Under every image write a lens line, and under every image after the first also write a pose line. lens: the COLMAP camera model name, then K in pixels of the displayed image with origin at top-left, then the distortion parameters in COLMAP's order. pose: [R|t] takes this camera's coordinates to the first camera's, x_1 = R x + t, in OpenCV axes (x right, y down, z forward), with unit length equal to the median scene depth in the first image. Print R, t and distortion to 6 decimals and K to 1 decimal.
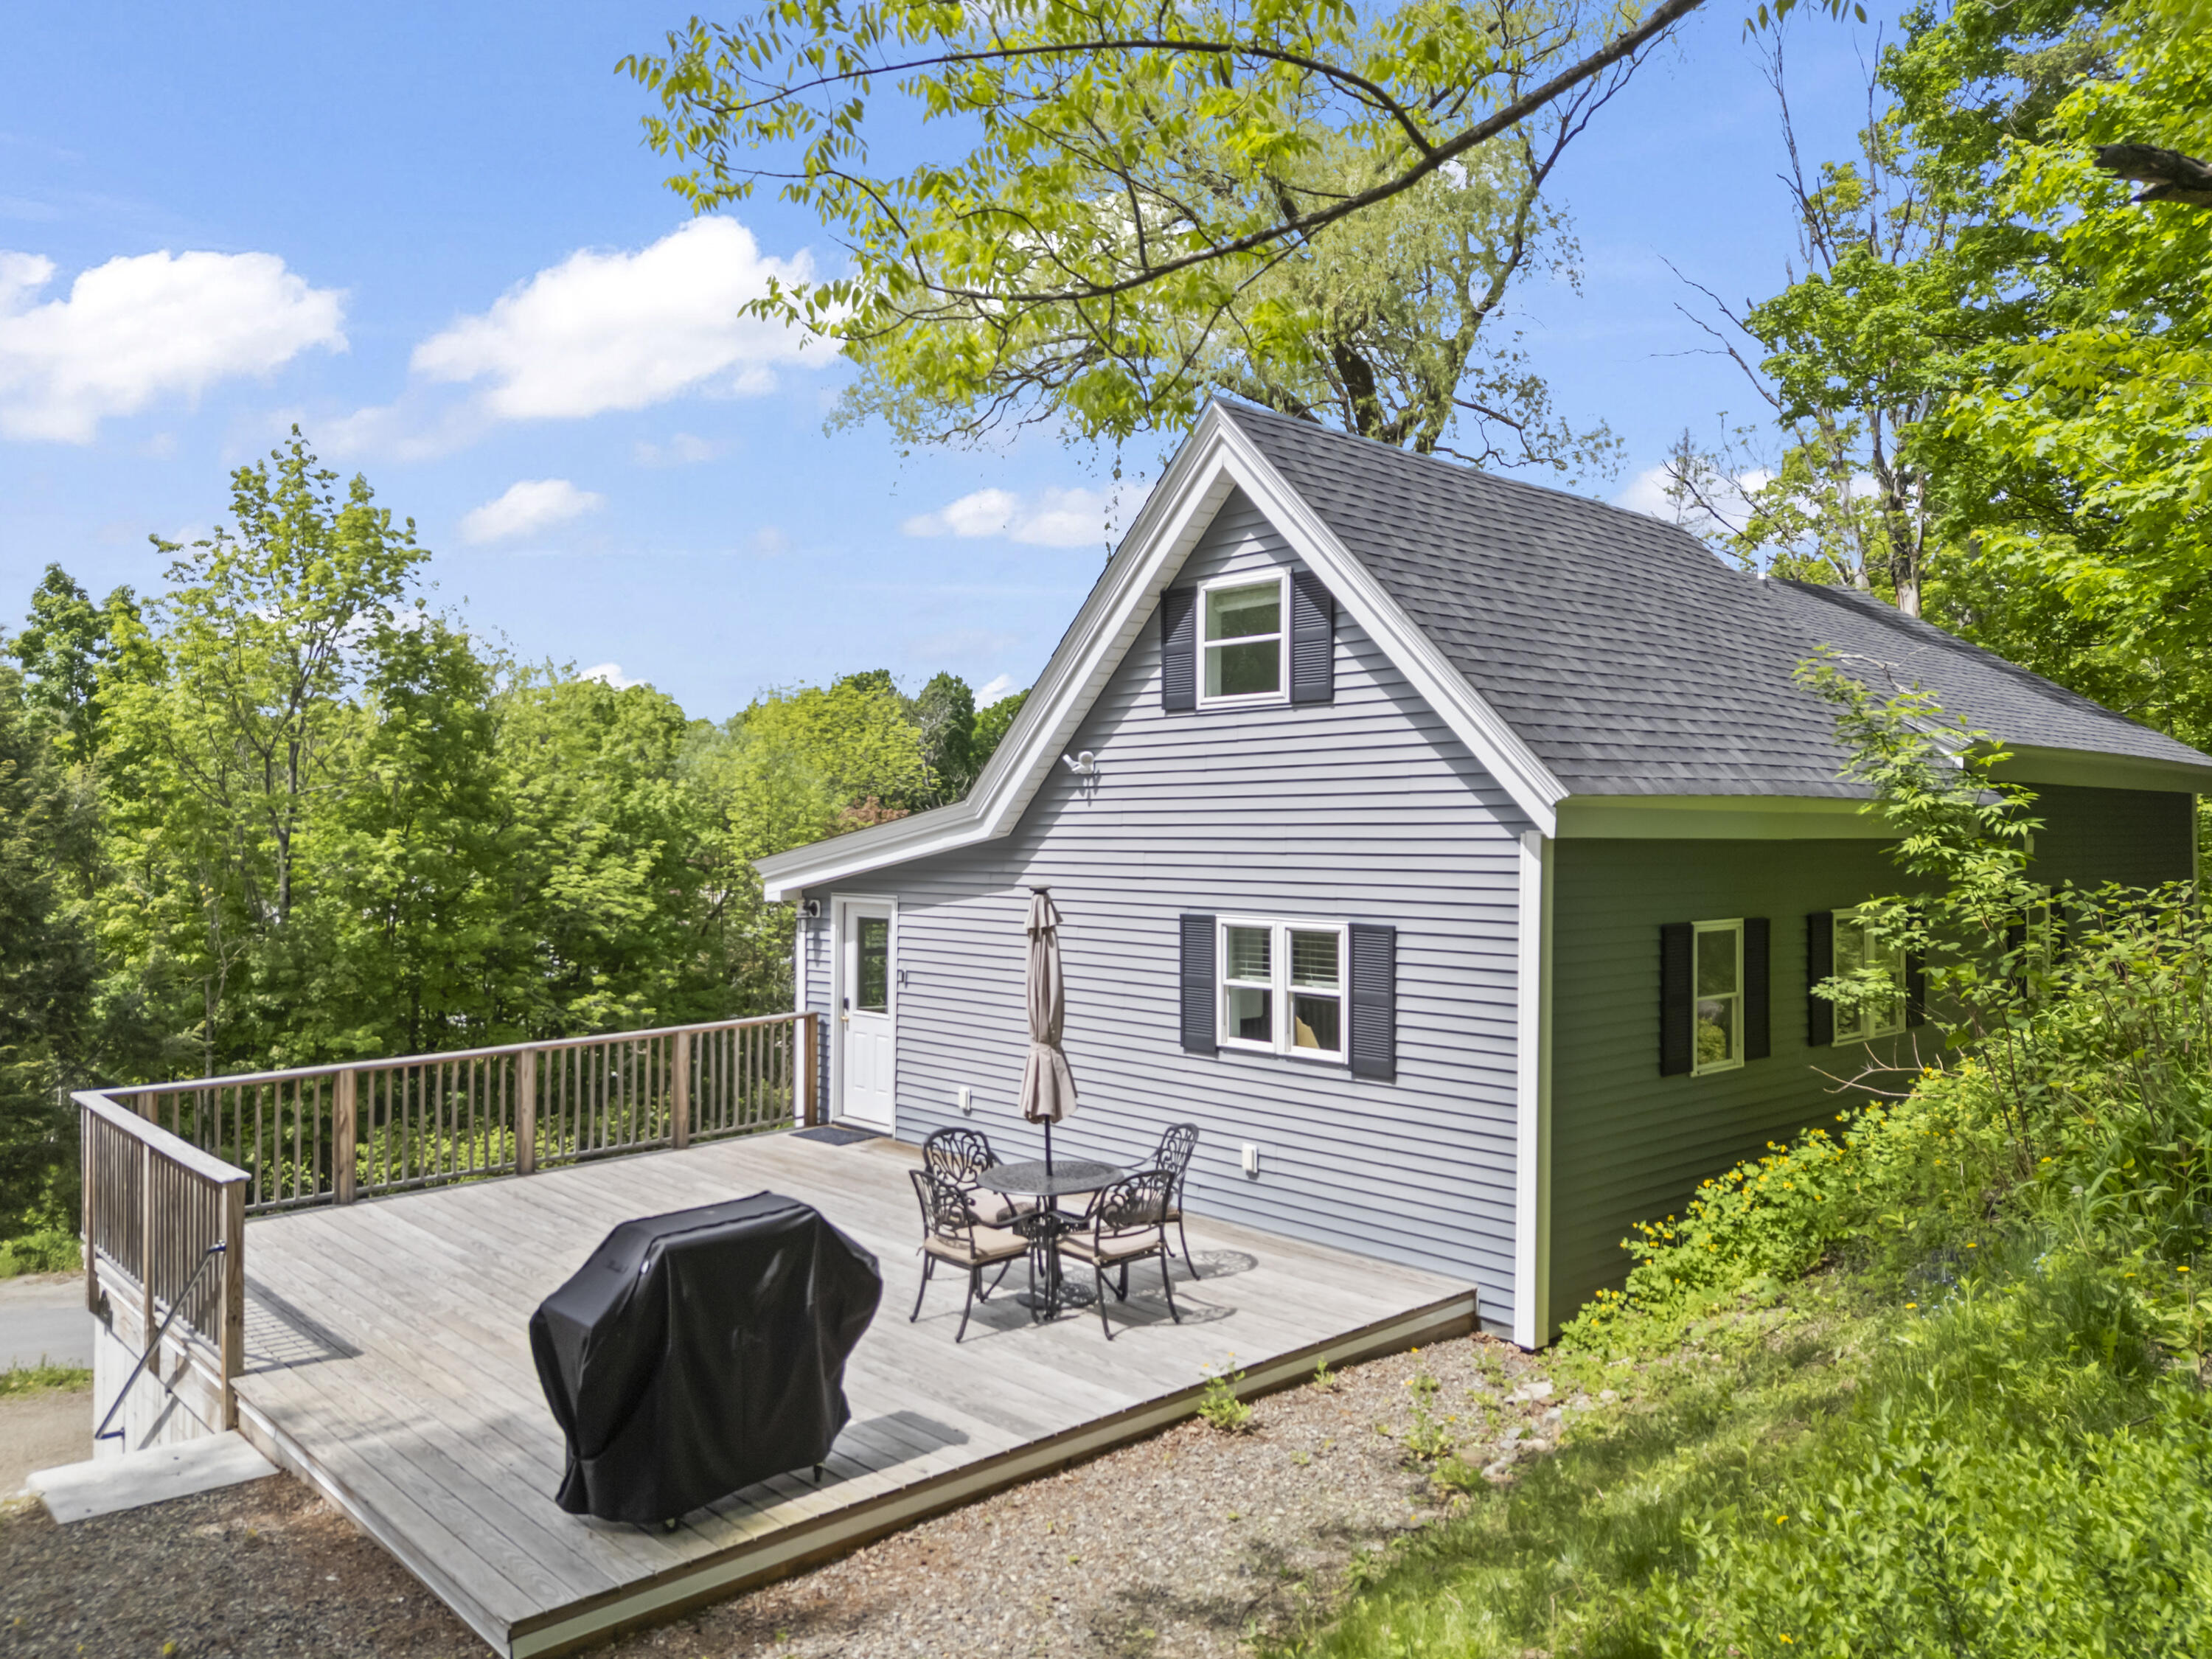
lens RADIAL K [[1636.5, 0, 1112.6], [0, 1636.5, 813.7], [0, 0, 1]] dist [0.028130, -0.019593]
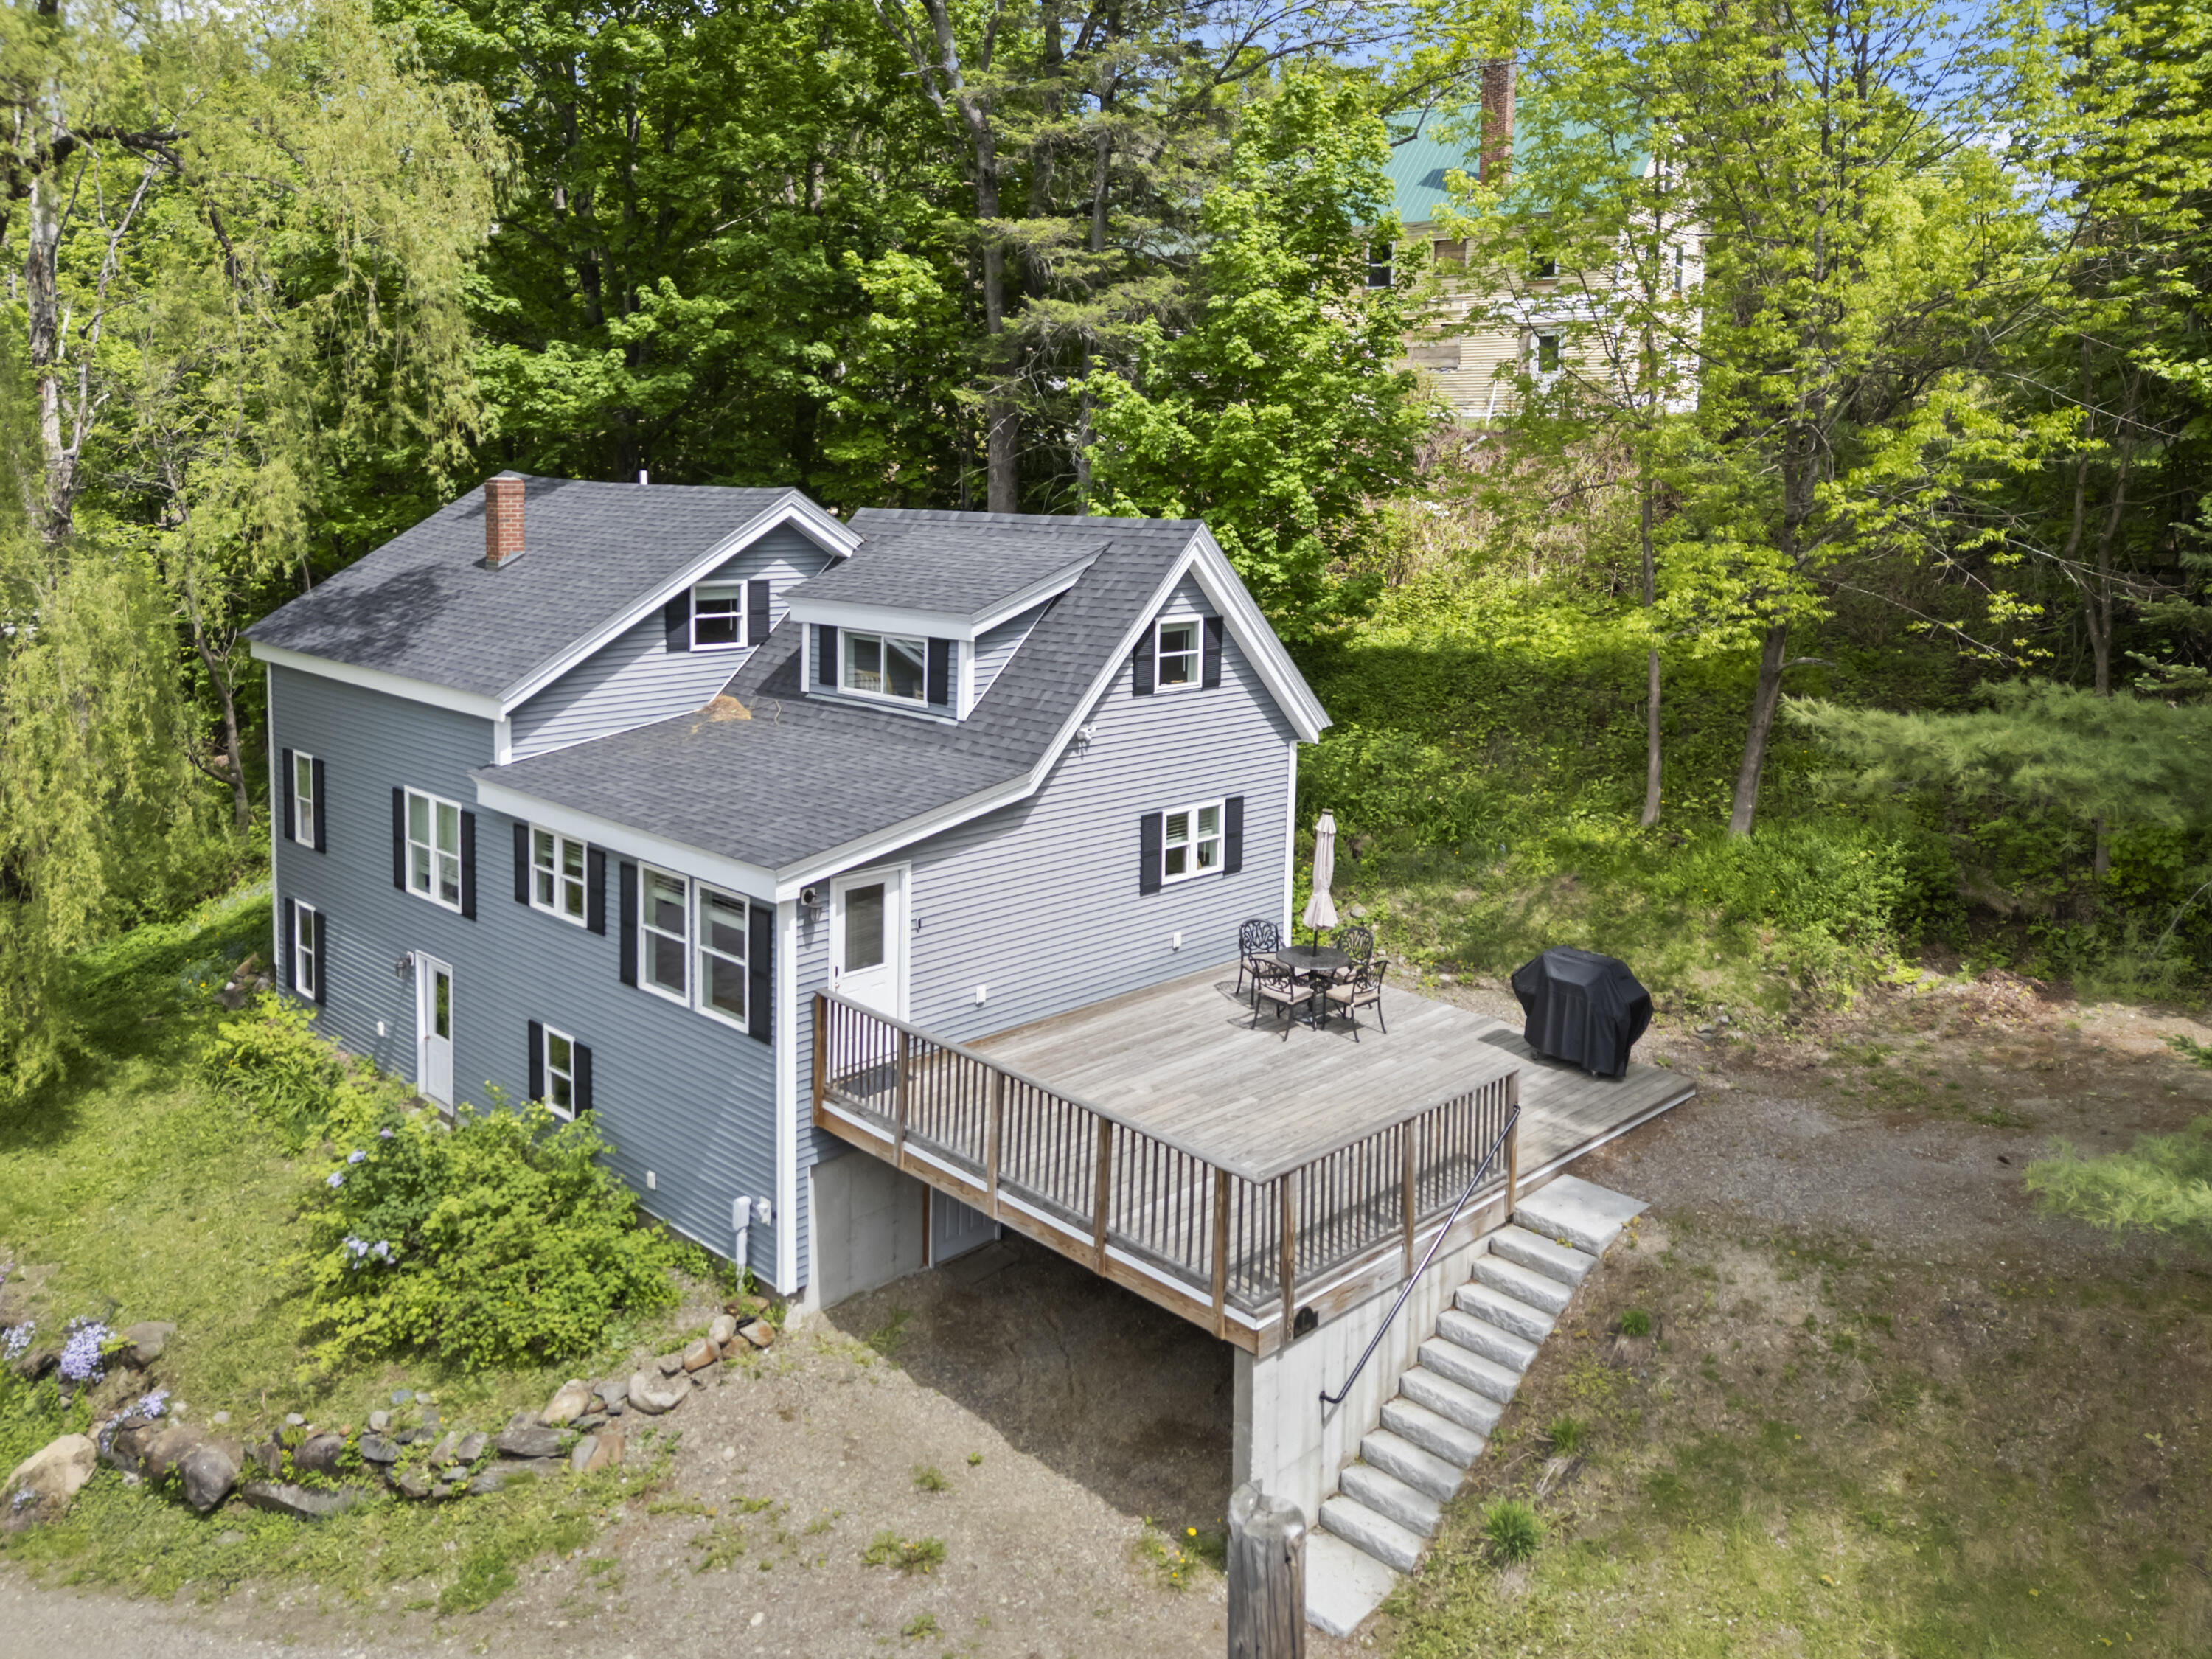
lens RADIAL K [[1721.5, 0, 1111.7], [0, 1721.5, 564.9], [0, 0, 1]] dist [0.017208, -0.007180]
pose [[-0.060769, -0.060962, 0.996288, -1.732727], [-0.025876, 0.997894, 0.059482, -0.305038], [-0.997816, -0.022165, -0.062219, 1.174668]]
